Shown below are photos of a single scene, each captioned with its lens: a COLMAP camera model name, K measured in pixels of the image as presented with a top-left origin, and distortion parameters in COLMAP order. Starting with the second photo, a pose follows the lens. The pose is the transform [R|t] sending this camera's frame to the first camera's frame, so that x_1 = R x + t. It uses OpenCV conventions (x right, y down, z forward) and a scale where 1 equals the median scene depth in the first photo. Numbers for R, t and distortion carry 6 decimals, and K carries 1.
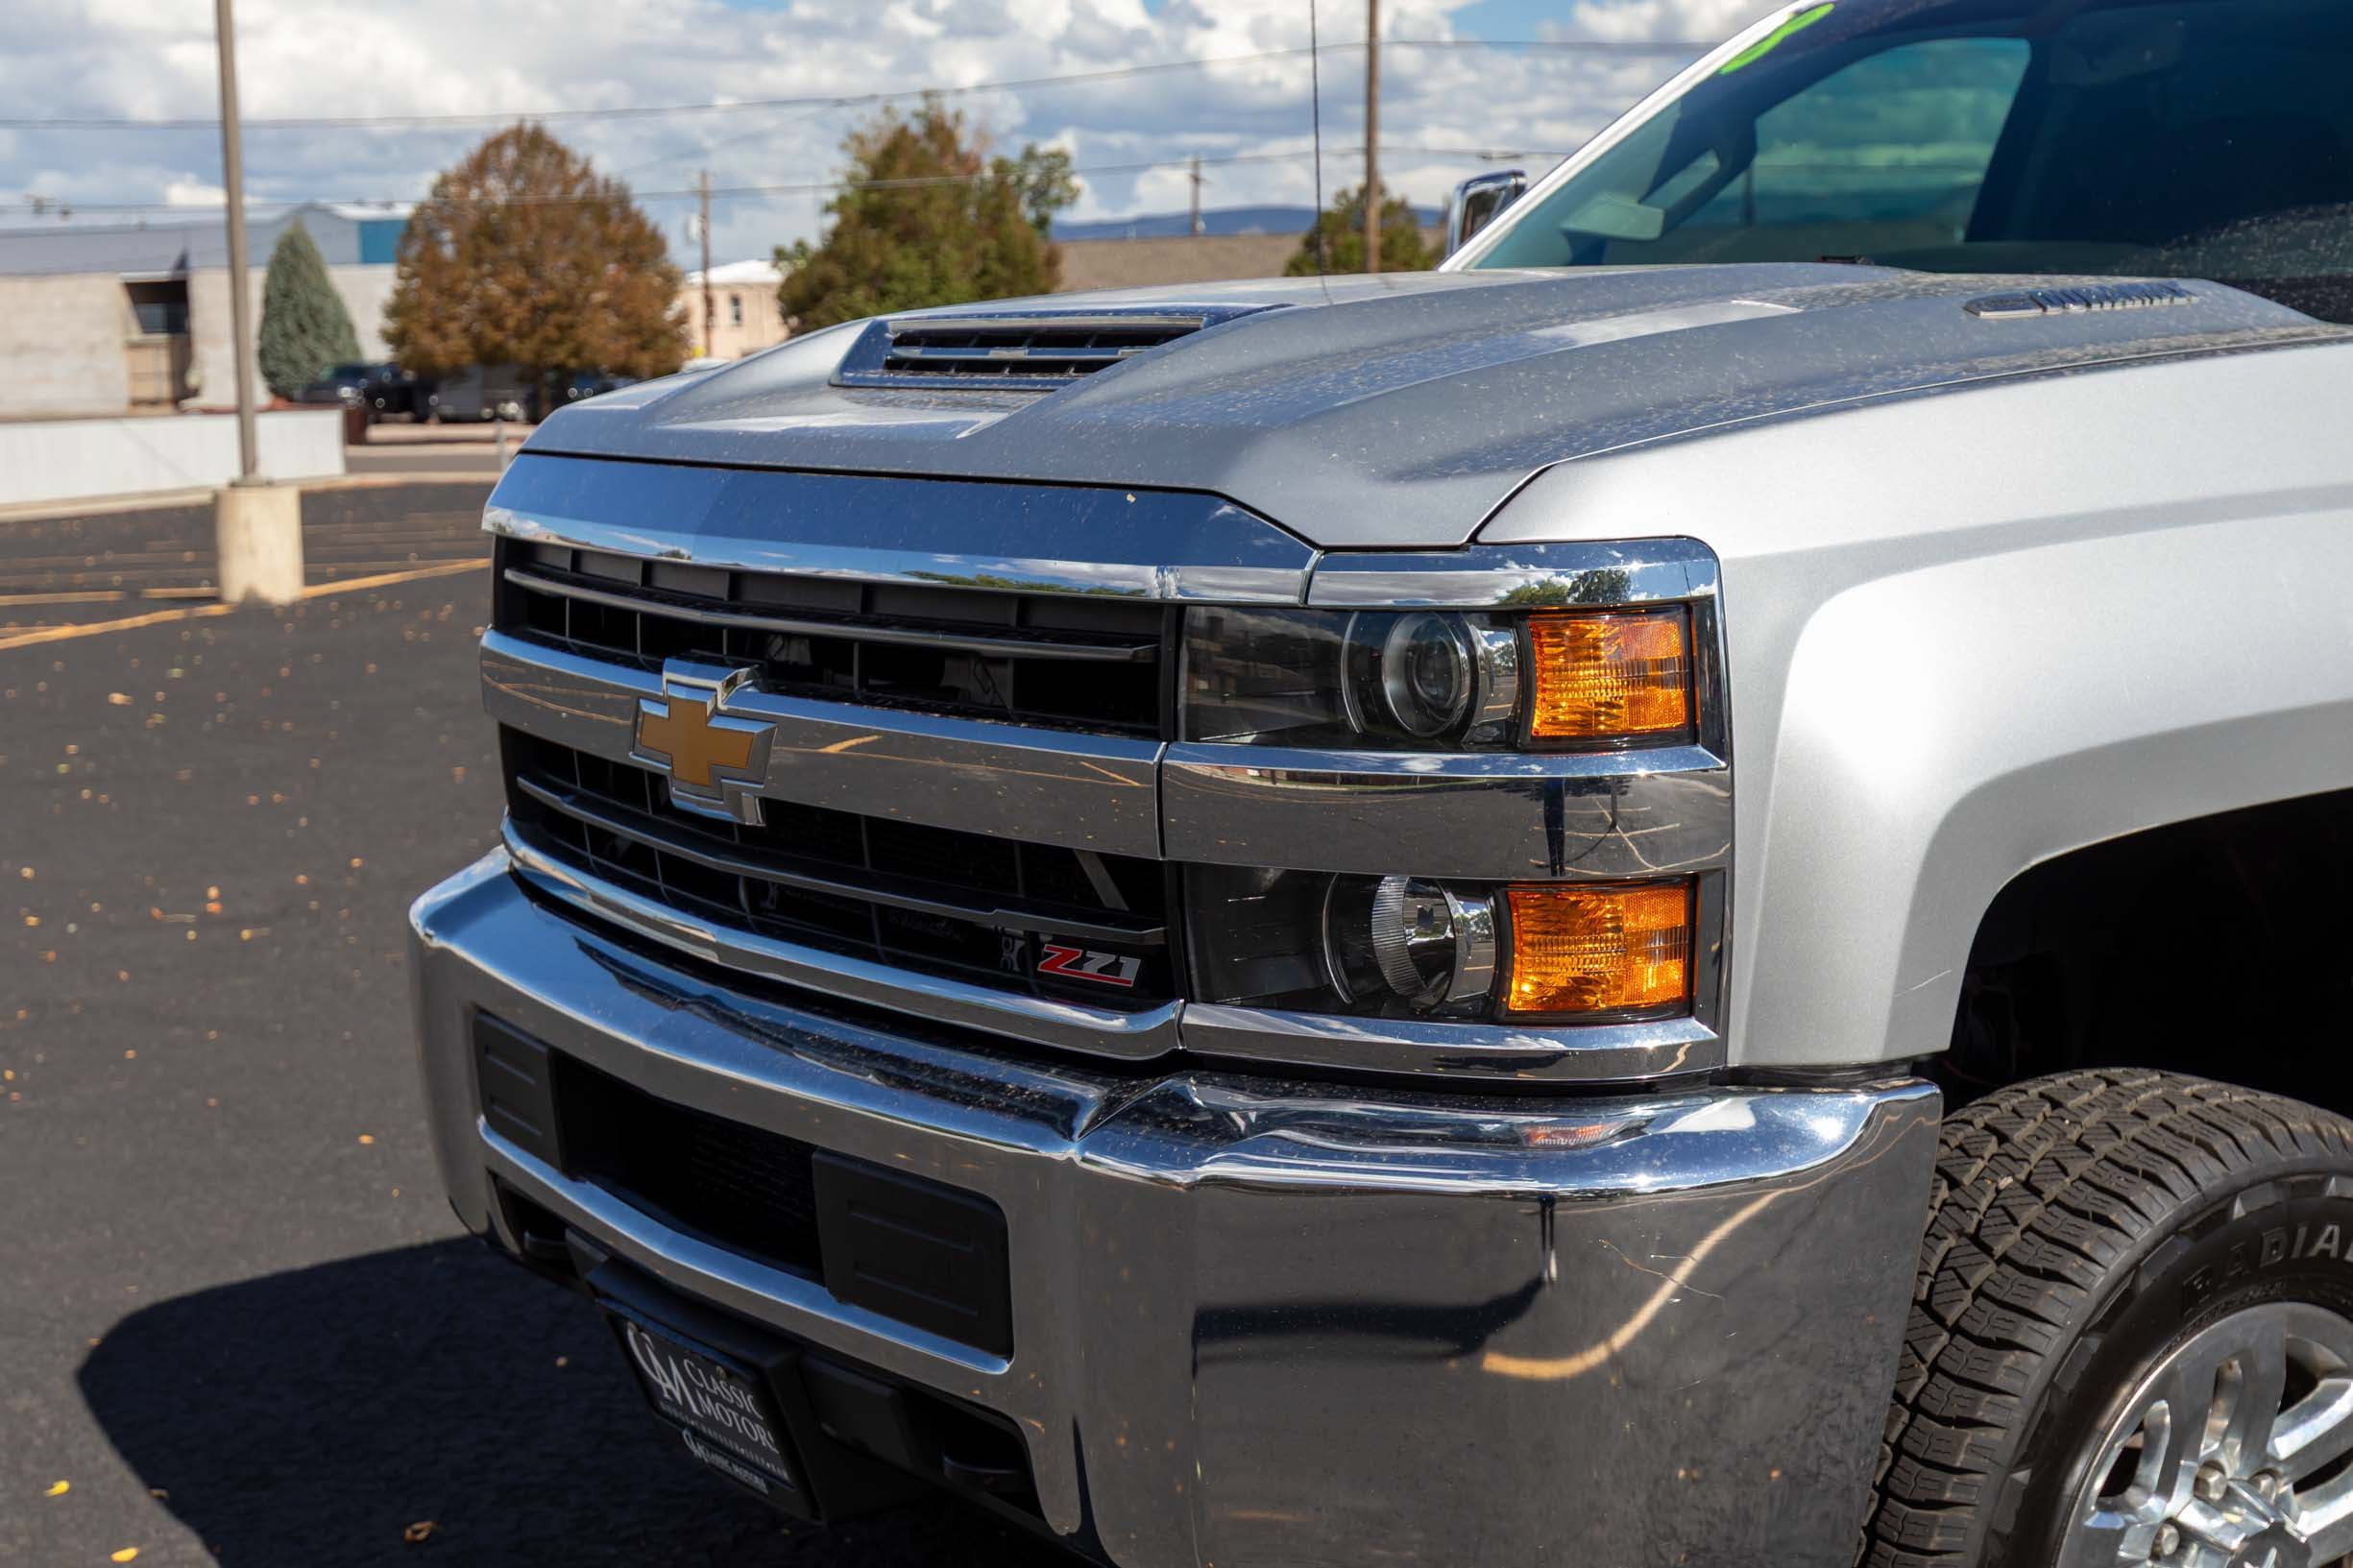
lens RADIAL K [[3384.6, 0, 1119.8], [0, 3384.6, 813.6], [0, 0, 1]] dist [0.035718, -0.043680]
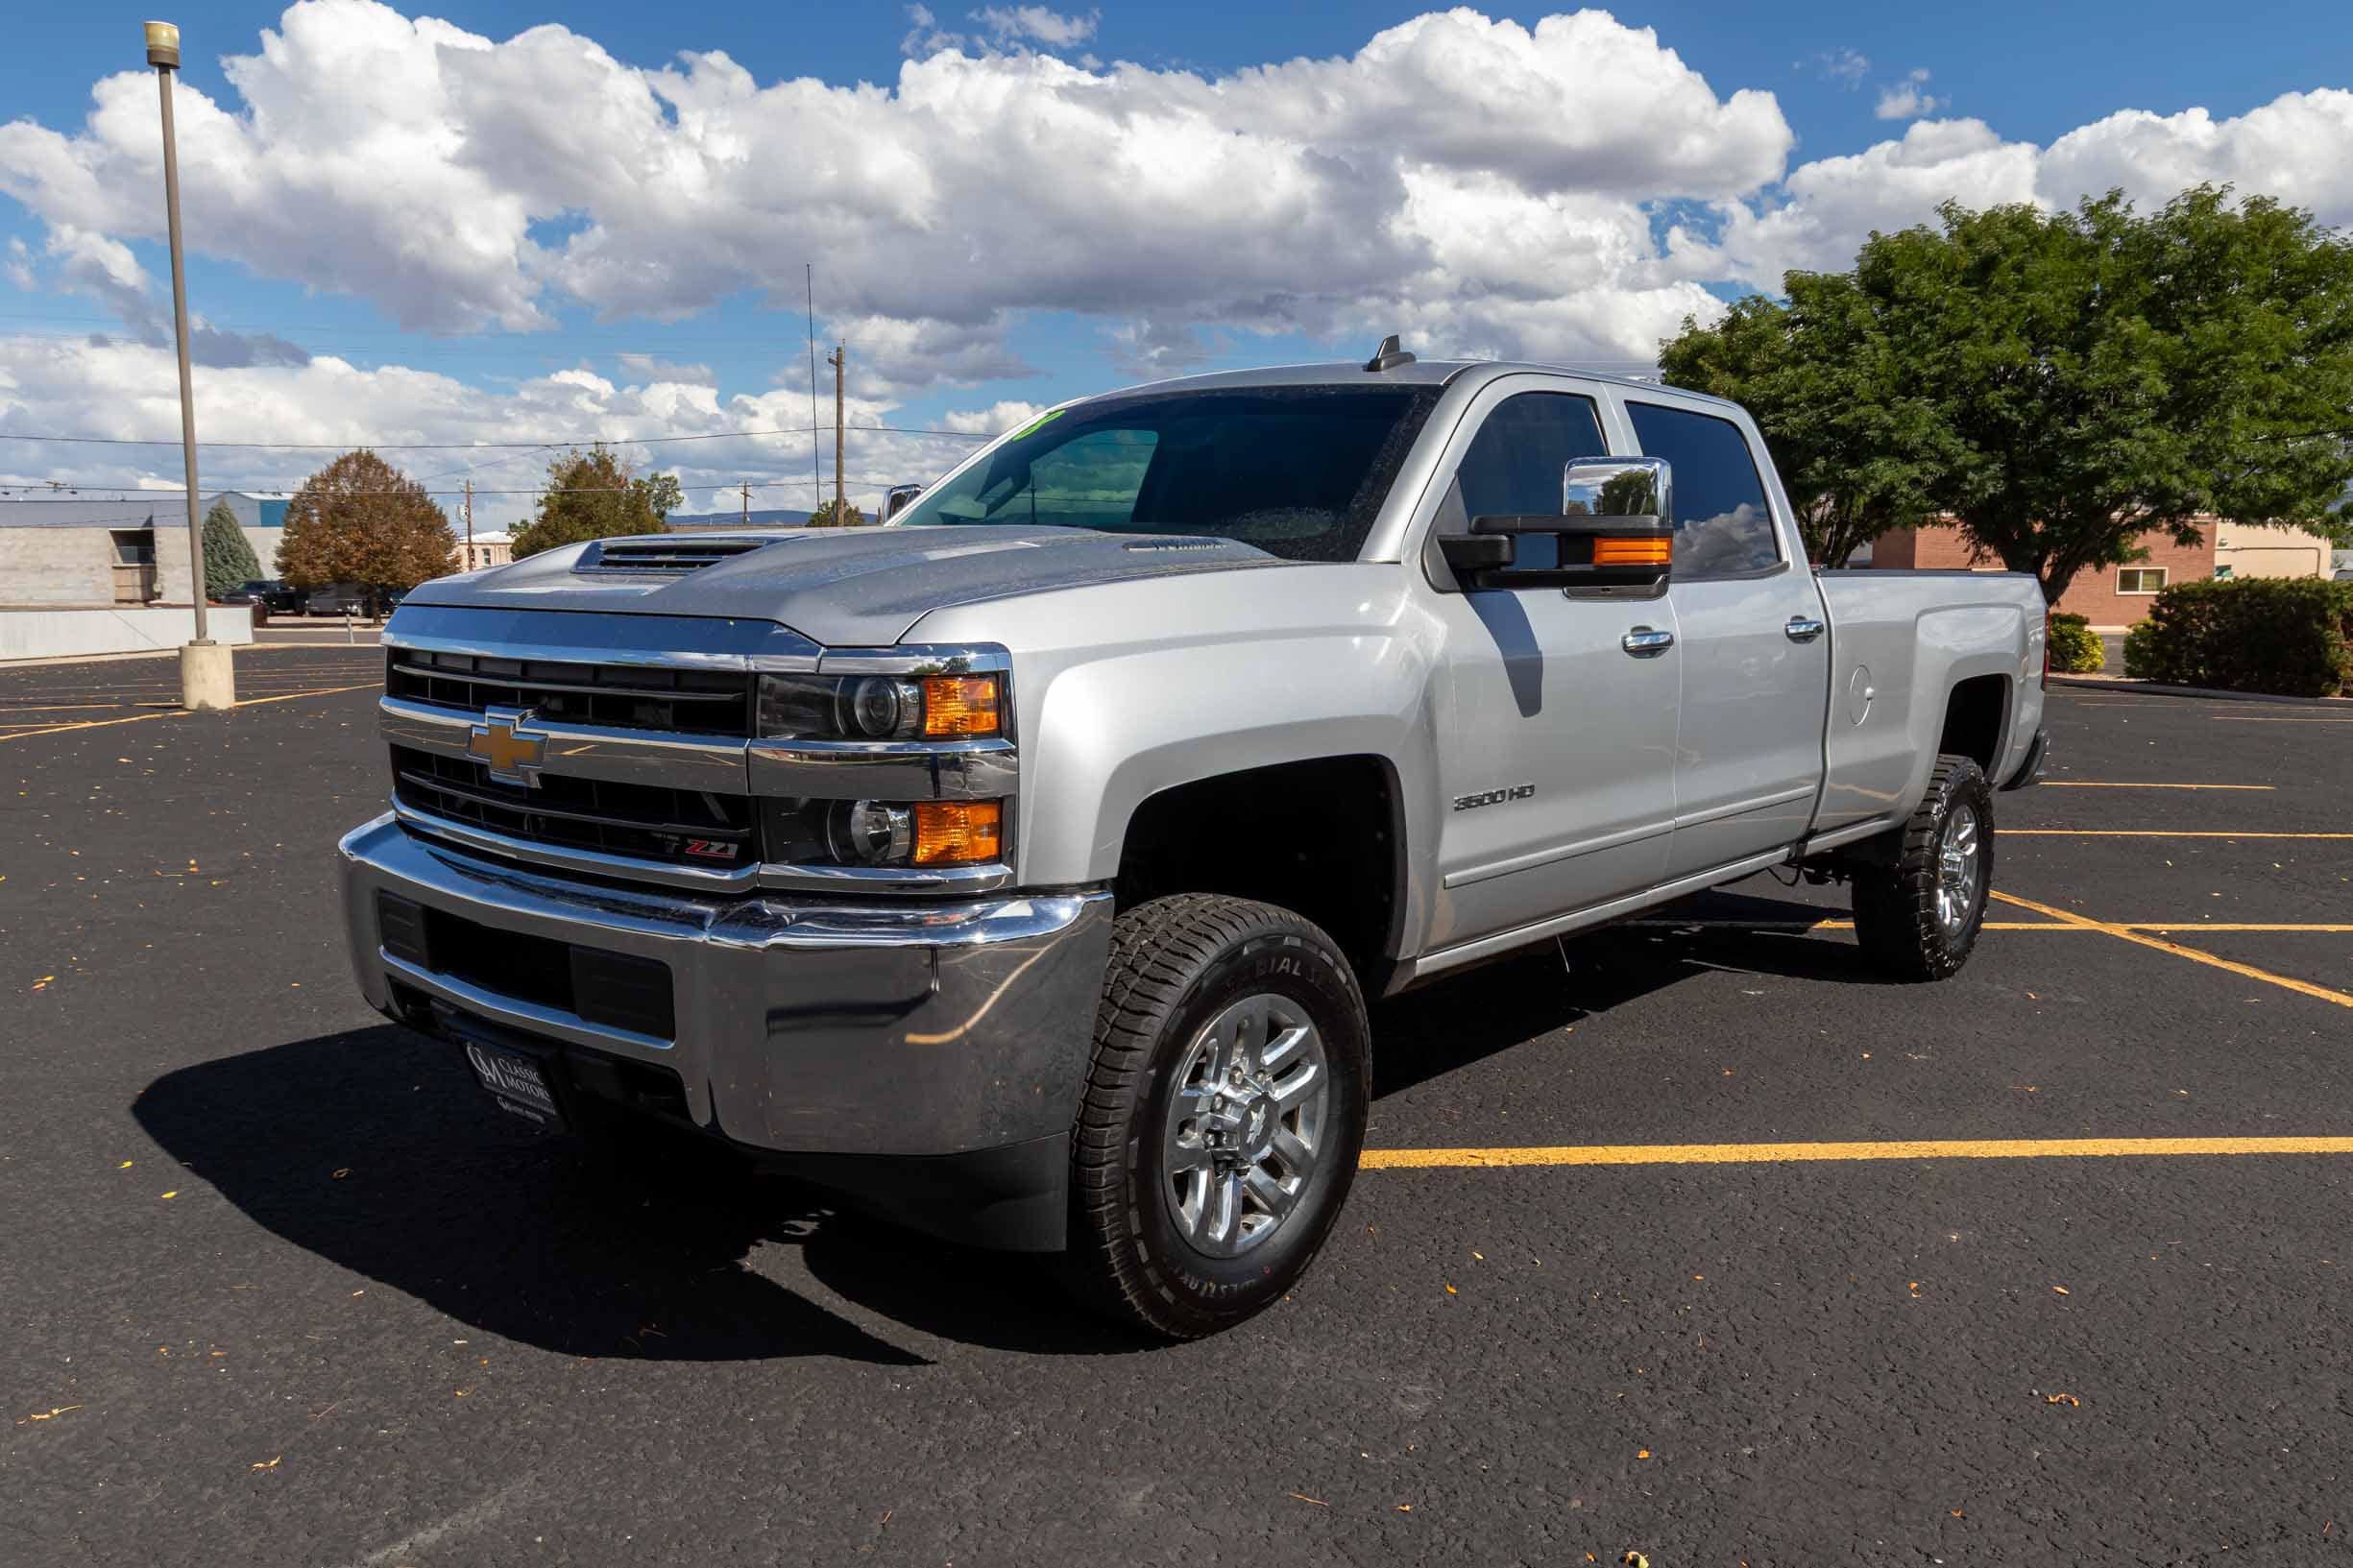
lens RADIAL K [[1808.8, 0, 1176.5], [0, 1808.8, 784.0], [0, 0, 1]] dist [0.006436, 0.002988]
pose [[0.967022, -0.005947, 0.254625, -0.014195], [0.014578, 0.999381, -0.032026, 0.039979], [-0.254277, 0.034682, 0.966509, -0.123768]]
